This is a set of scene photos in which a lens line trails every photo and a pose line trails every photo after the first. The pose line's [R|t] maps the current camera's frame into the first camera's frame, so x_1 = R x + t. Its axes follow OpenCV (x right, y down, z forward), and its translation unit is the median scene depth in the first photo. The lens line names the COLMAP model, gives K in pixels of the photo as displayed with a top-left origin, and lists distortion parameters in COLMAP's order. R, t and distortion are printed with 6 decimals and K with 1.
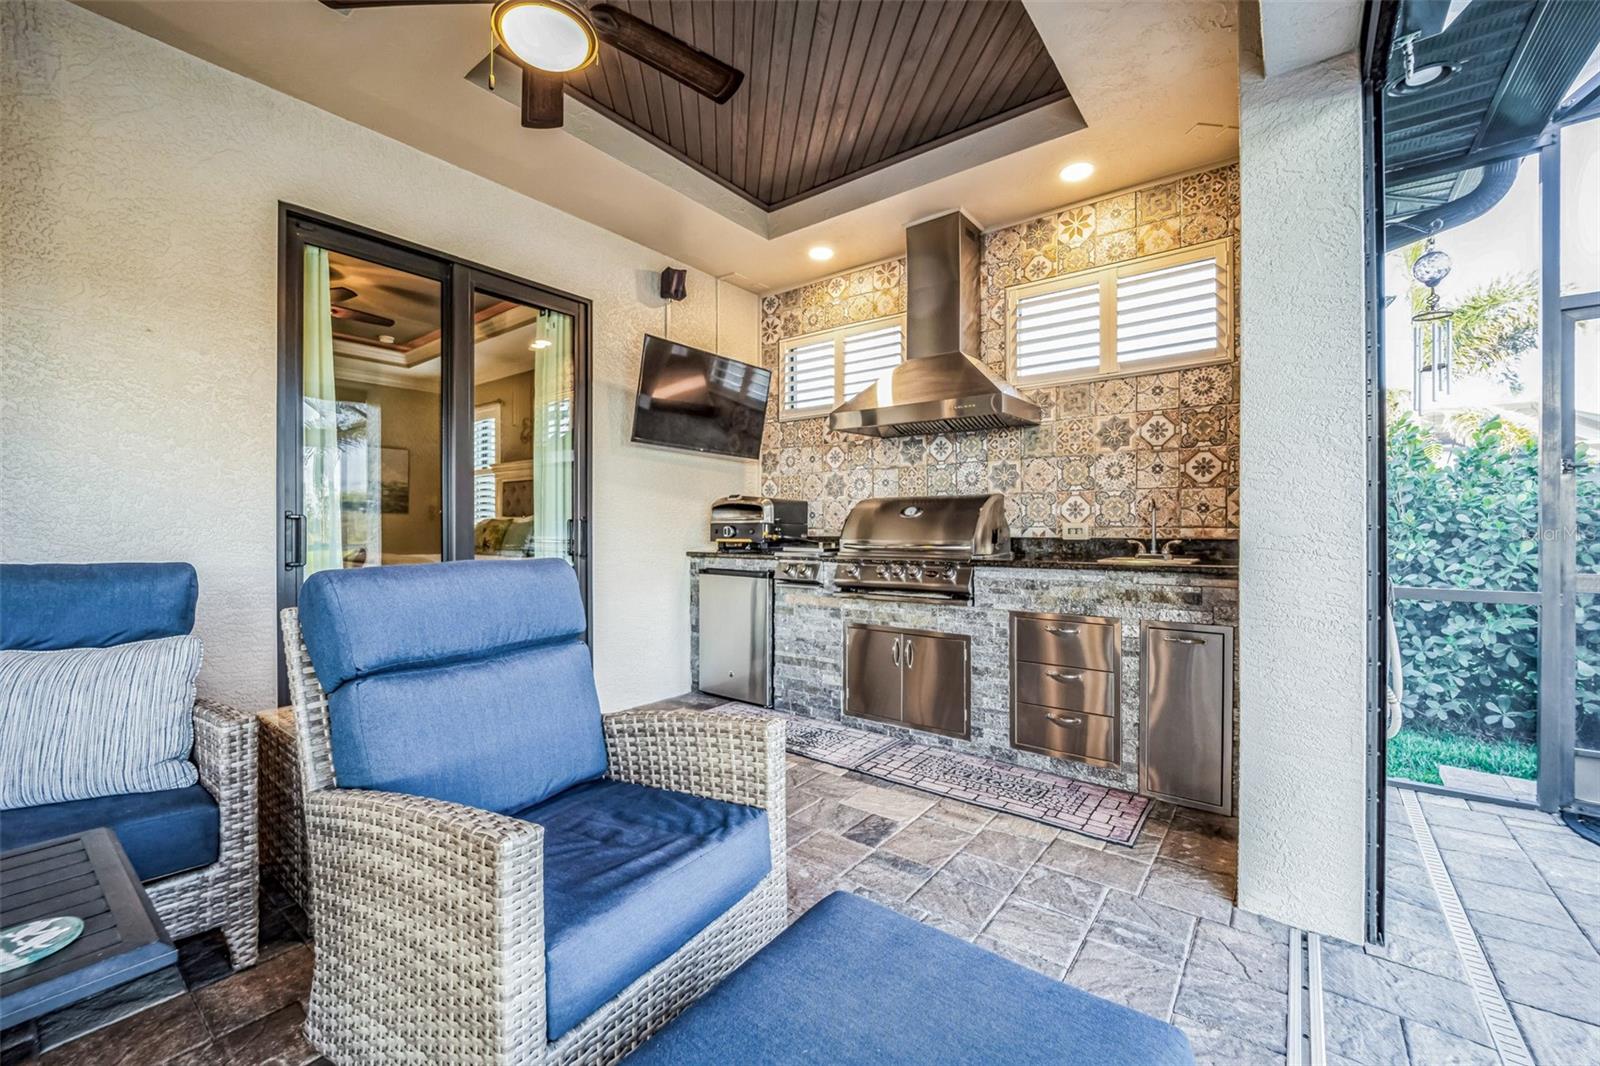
lens RADIAL K [[654.2, 0, 795.5], [0, 654.2, 530.4], [0, 0, 1]] dist [-0.004224, -0.000084]
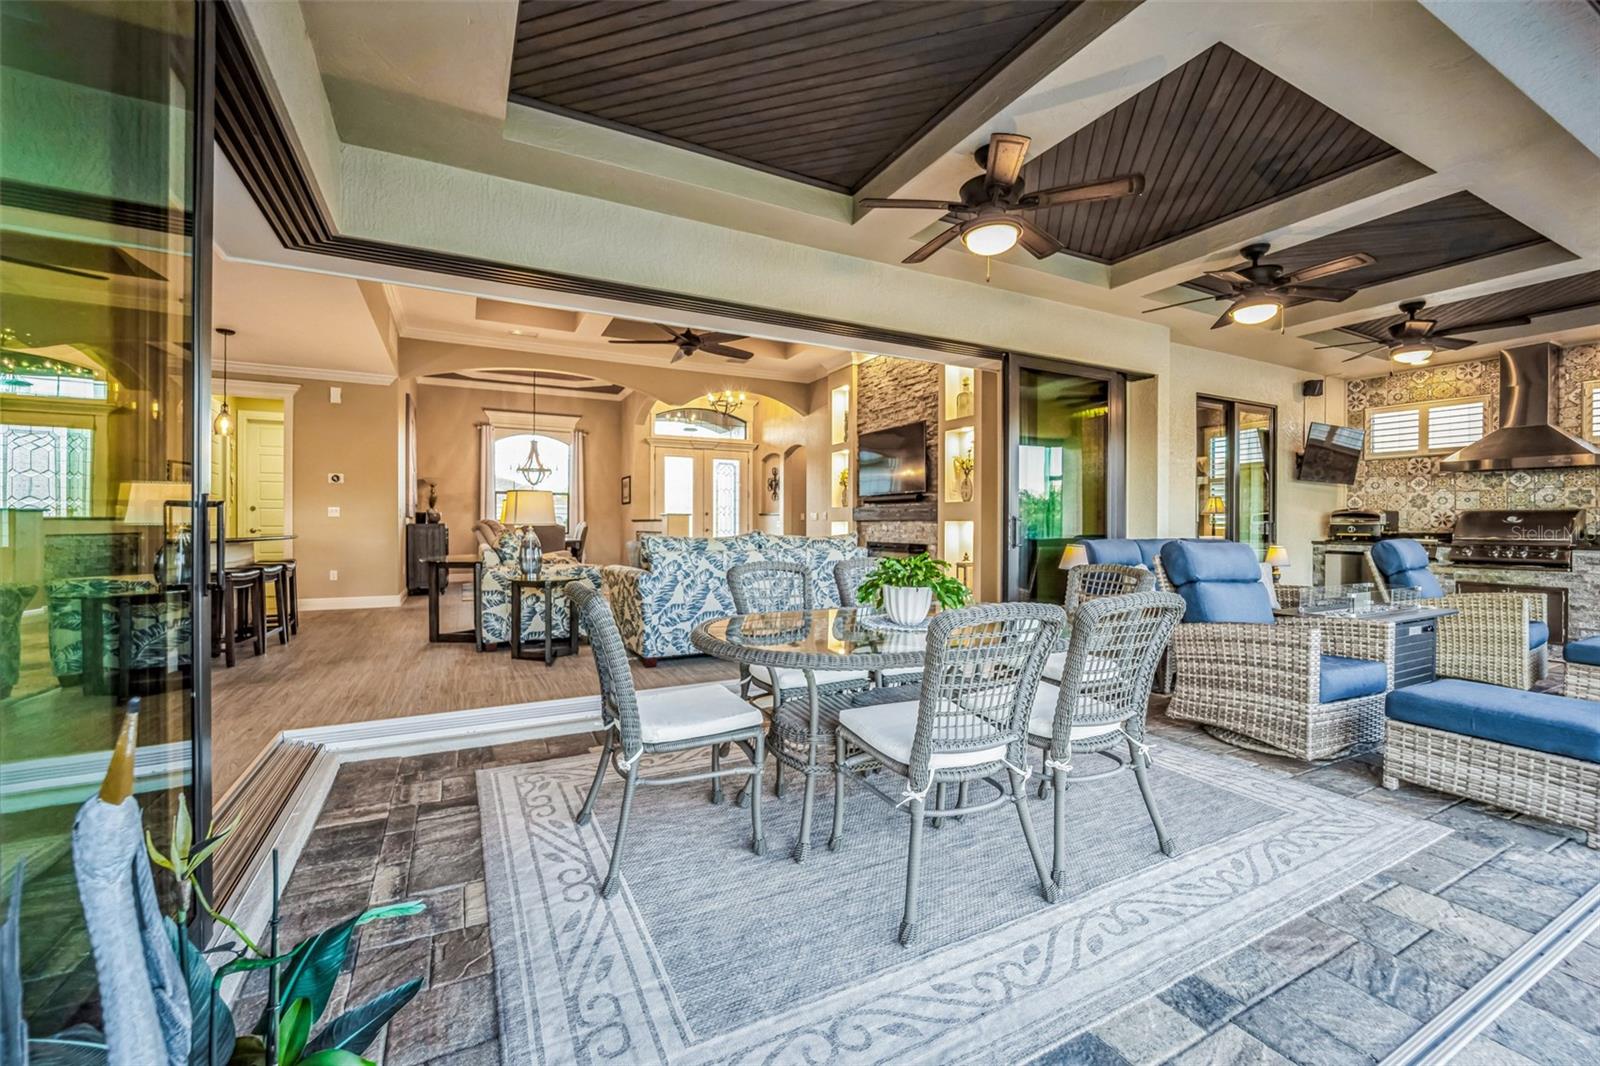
lens RADIAL K [[654.2, 0, 808.4], [0, 654.2, 527.8], [0, 0, 1]] dist [-0.004224, -0.000084]
pose [[0.915490, 0.009623, -0.402226, -0.736486], [-0.009624, 0.999952, 0.002020, 0.008537], [0.402226, 0.002022, 0.915538, -1.174954]]
